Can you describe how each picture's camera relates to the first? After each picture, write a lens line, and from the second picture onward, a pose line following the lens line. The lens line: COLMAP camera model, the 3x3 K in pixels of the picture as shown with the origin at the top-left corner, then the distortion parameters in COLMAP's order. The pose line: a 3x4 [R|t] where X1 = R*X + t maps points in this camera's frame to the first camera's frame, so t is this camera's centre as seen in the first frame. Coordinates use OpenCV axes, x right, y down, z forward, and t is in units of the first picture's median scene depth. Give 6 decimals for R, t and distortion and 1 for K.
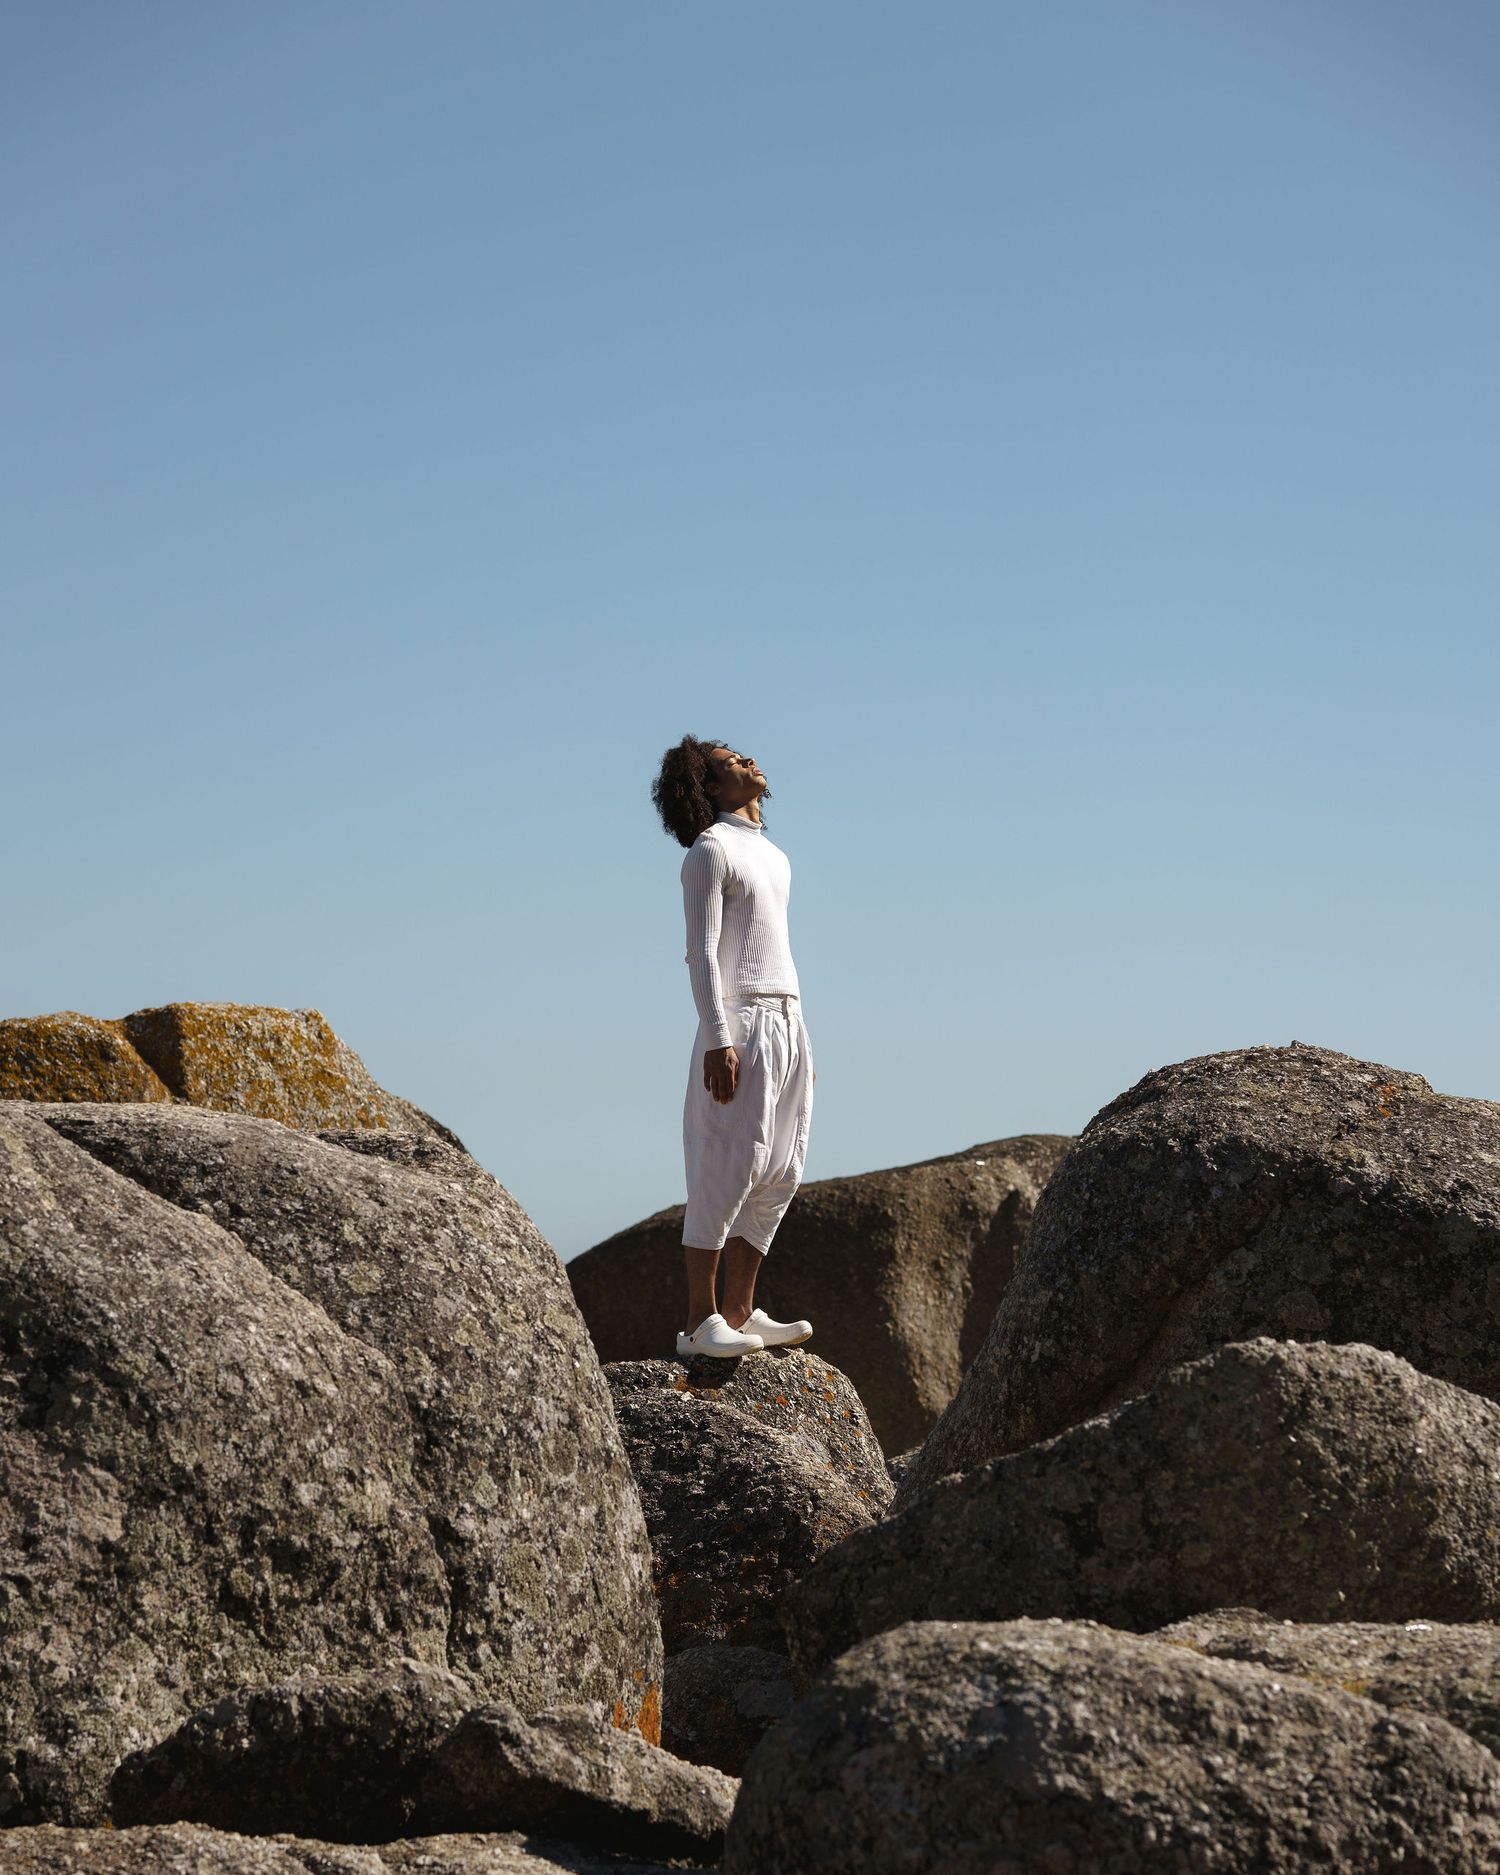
lens RADIAL K [[5313.4, 0, 750.0], [0, 5313.4, 937.5], [0, 0, 1]] dist [-0.033883, -0.040192]
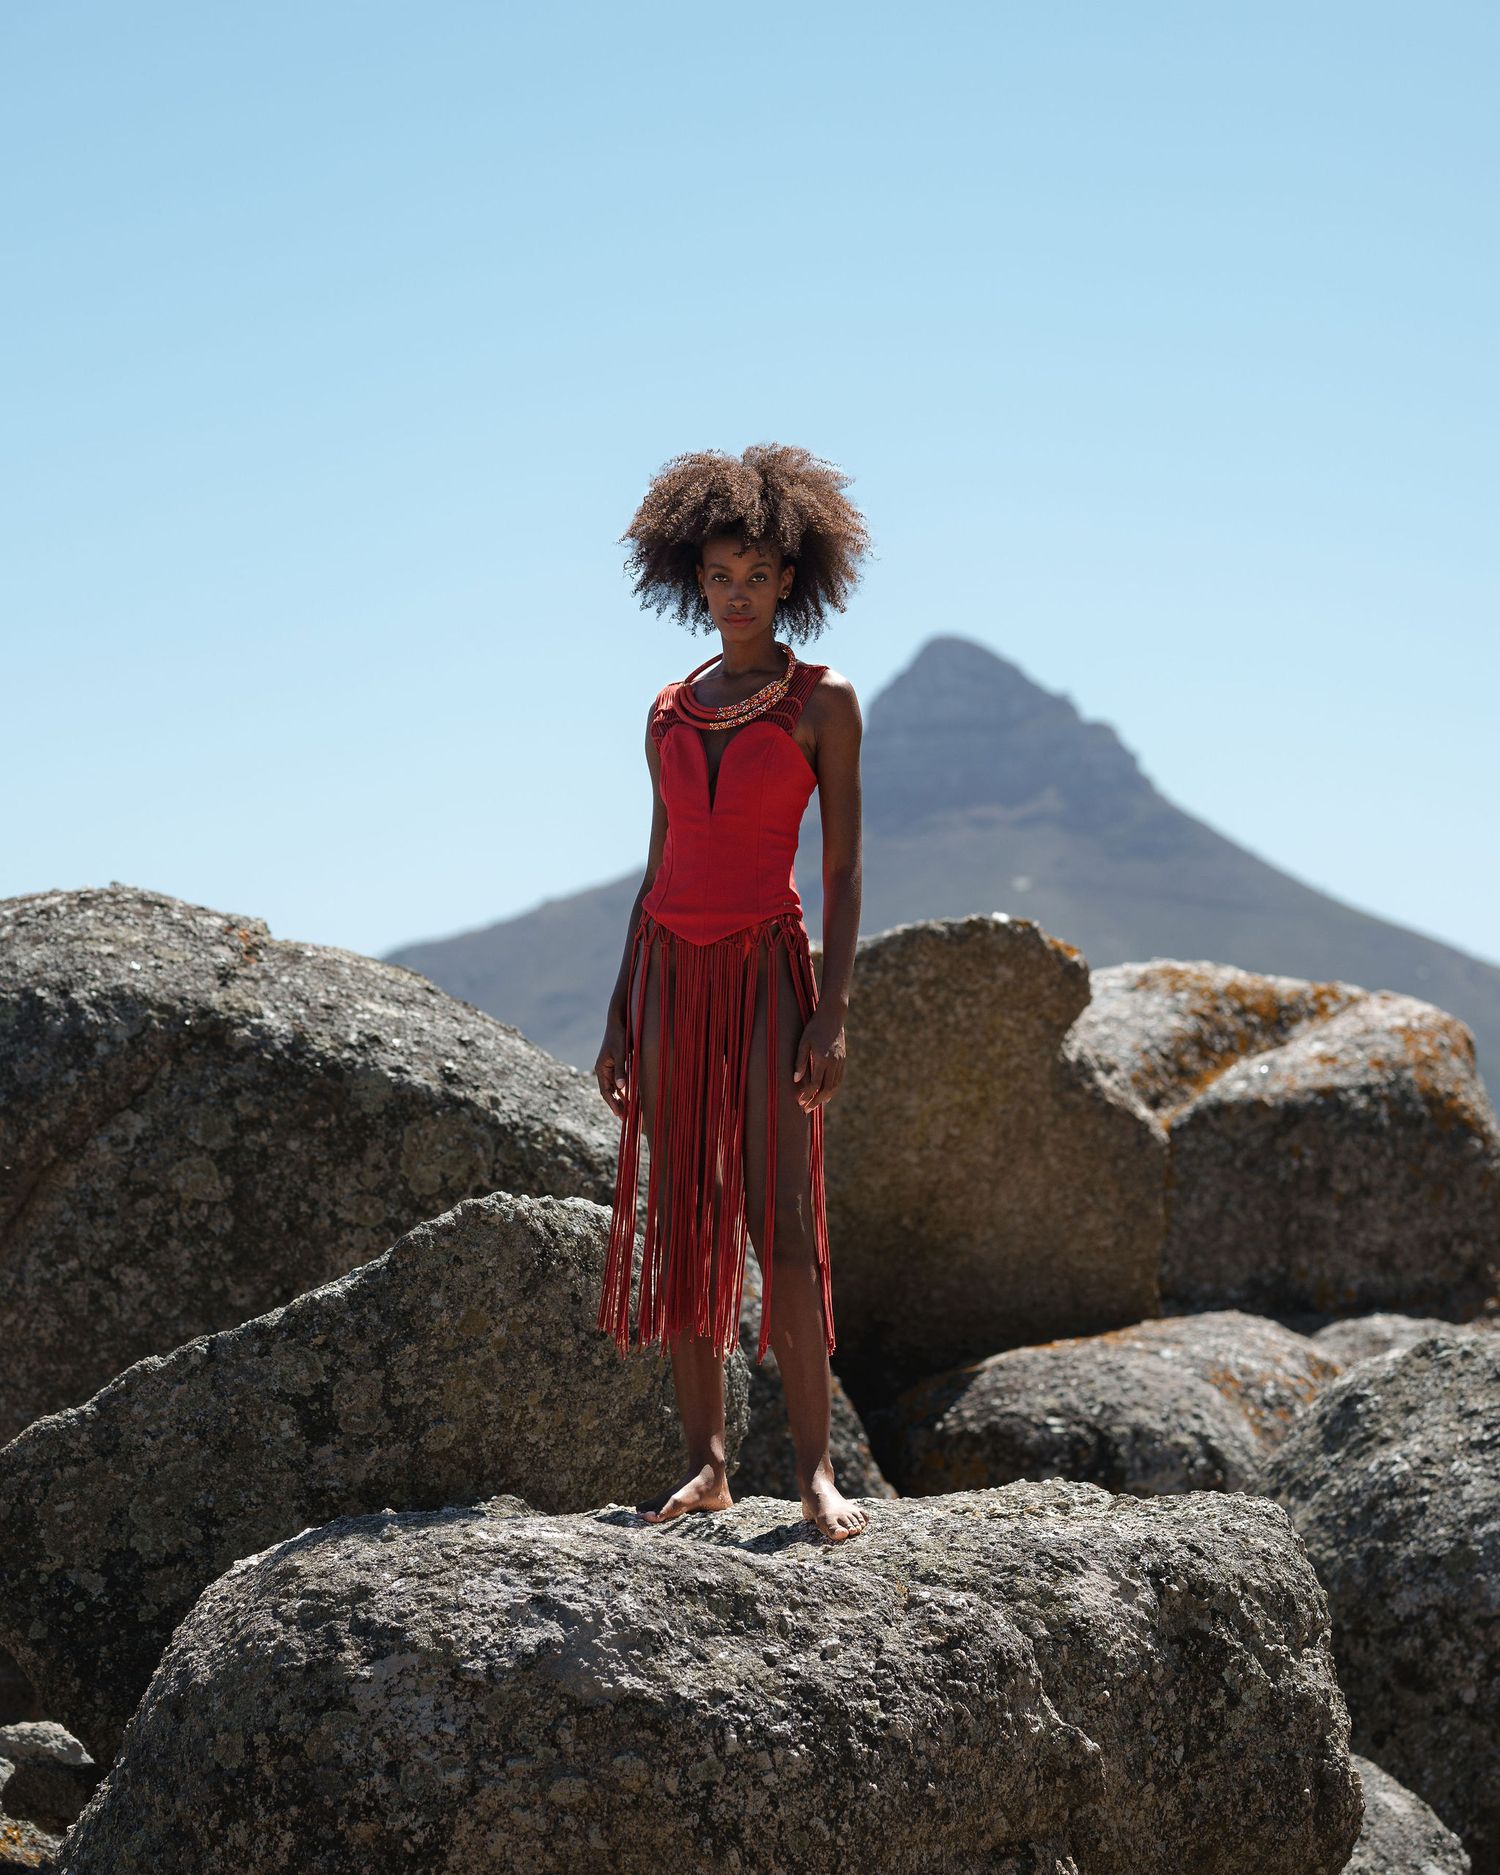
lens RADIAL K [[5725.3, 0, 750.0], [0, 5725.3, 937.5], [0, 0, 1]] dist [0.022134, 1.414394]
pose [[0.917002, -0.002801, 0.398872, -0.246187], [-0.004785, 0.999826, 0.018023, 0.014843], [-0.398853, -0.018436, 0.916829, 0.100779]]
